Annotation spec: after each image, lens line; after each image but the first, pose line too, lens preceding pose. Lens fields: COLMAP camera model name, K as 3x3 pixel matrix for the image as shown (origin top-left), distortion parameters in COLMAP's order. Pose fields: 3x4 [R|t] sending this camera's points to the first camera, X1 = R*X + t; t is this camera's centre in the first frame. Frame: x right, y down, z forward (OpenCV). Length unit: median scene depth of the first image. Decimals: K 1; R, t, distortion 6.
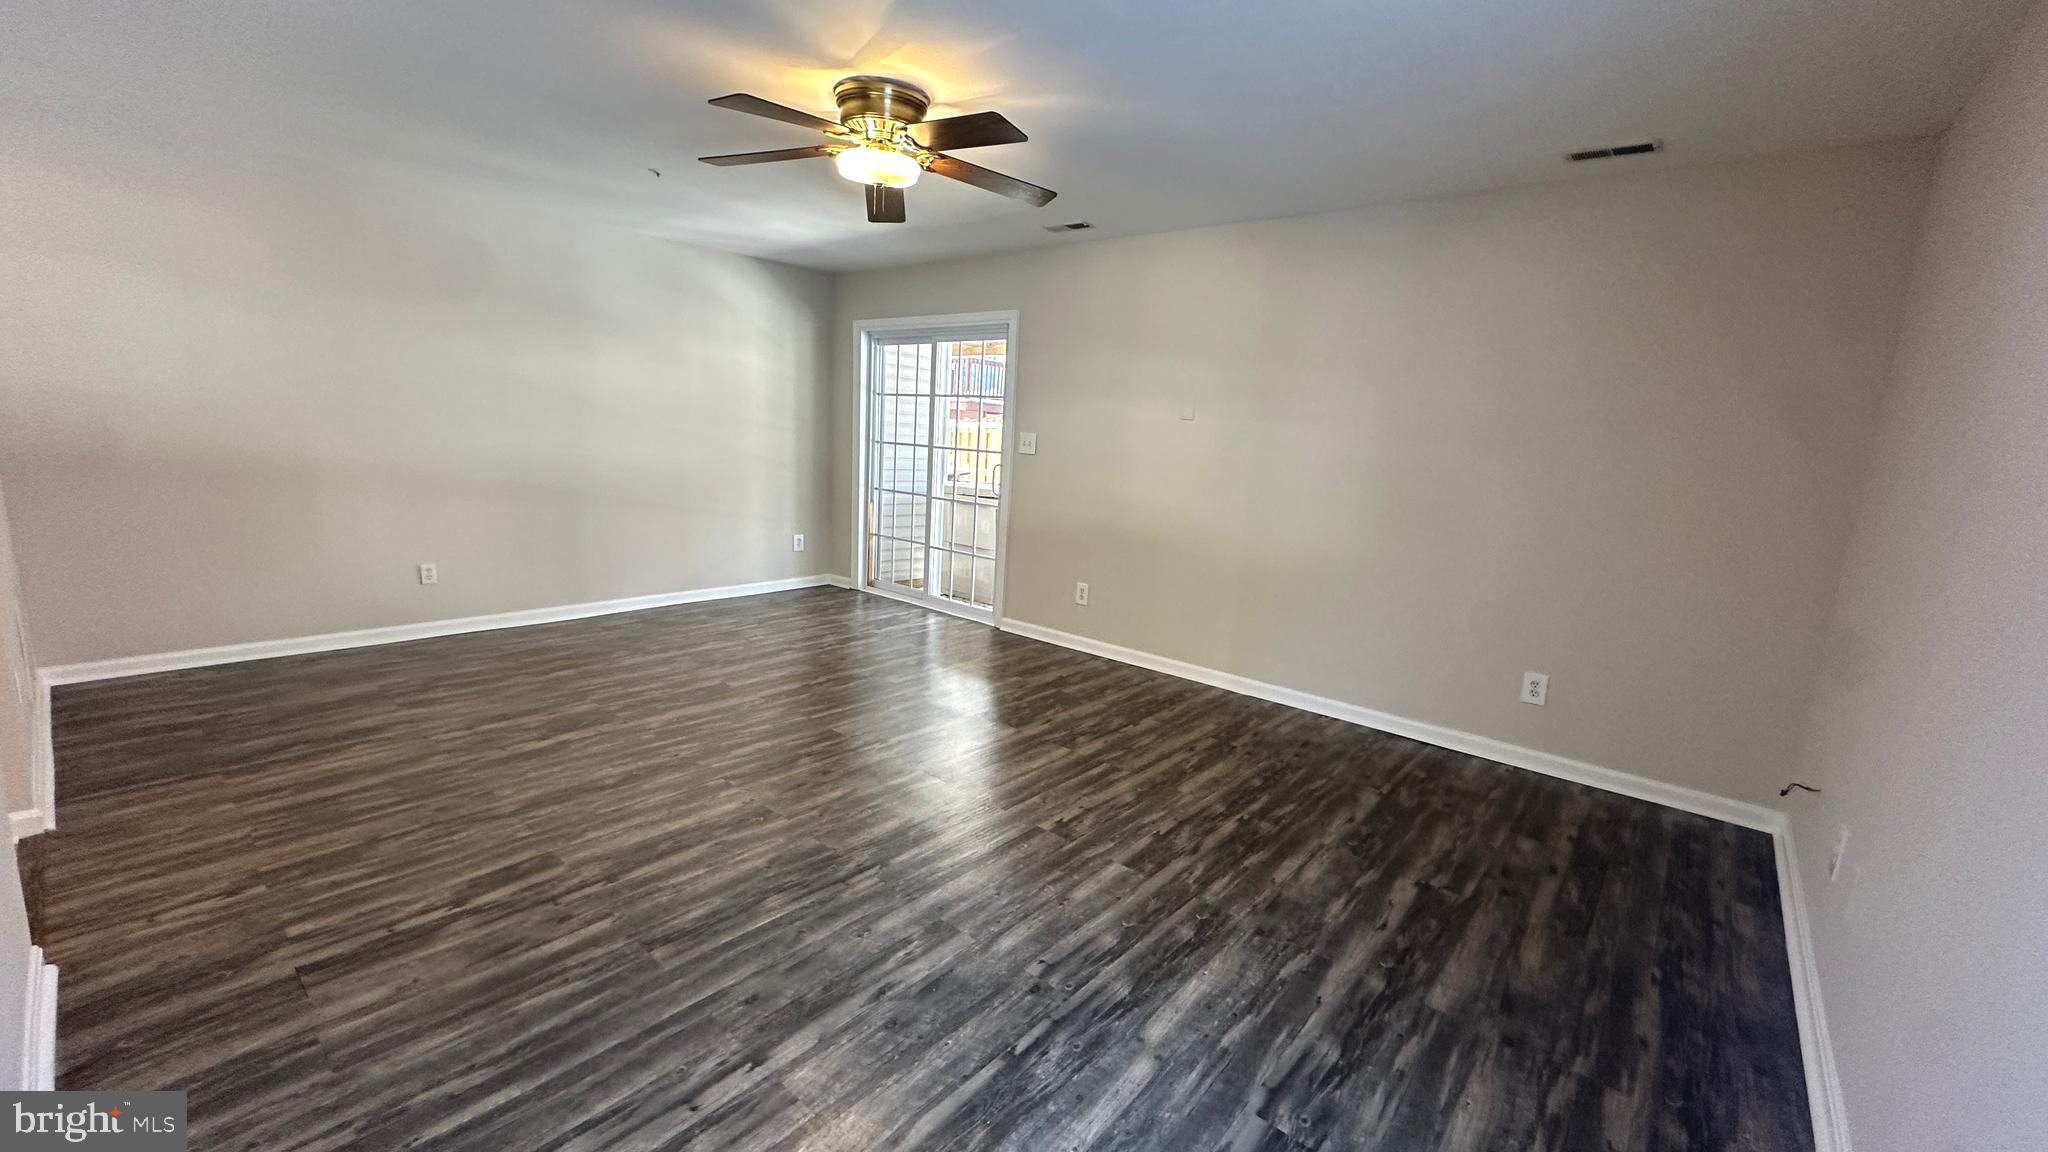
lens RADIAL K [[808.8, 0, 1022.6], [0, 808.8, 581.0], [0, 0, 1]] dist [-0.002004, 0.000013]
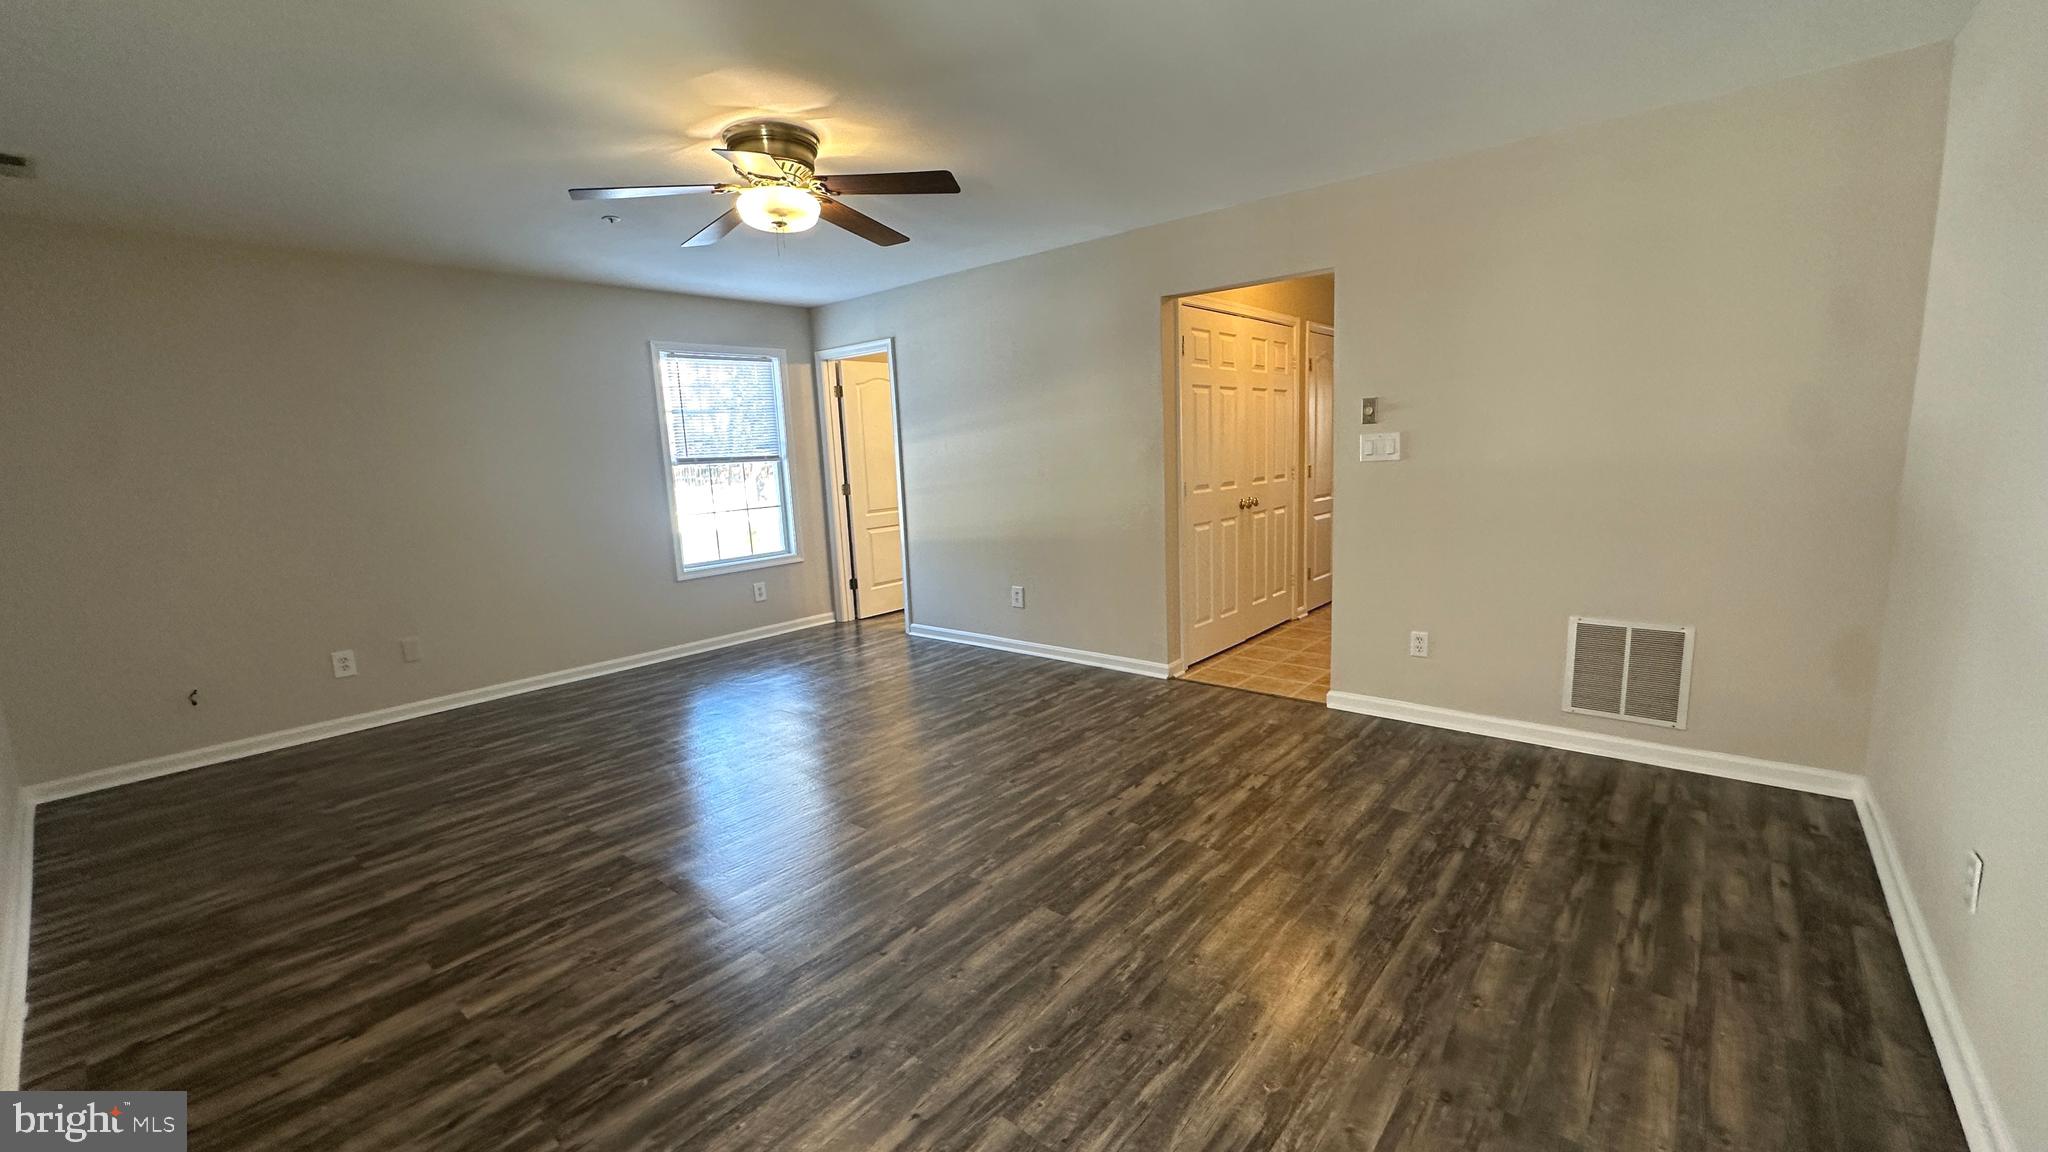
lens RADIAL K [[808.8, 0, 1030.1], [0, 808.8, 588.5], [0, 0, 1]] dist [-0.002004, 0.000013]
pose [[-0.999904, -0.009799, -0.009796, -0.463637], [-0.012598, 0.937287, 0.348332, -0.391779], [0.005768, 0.348421, -0.937320, 1.986272]]
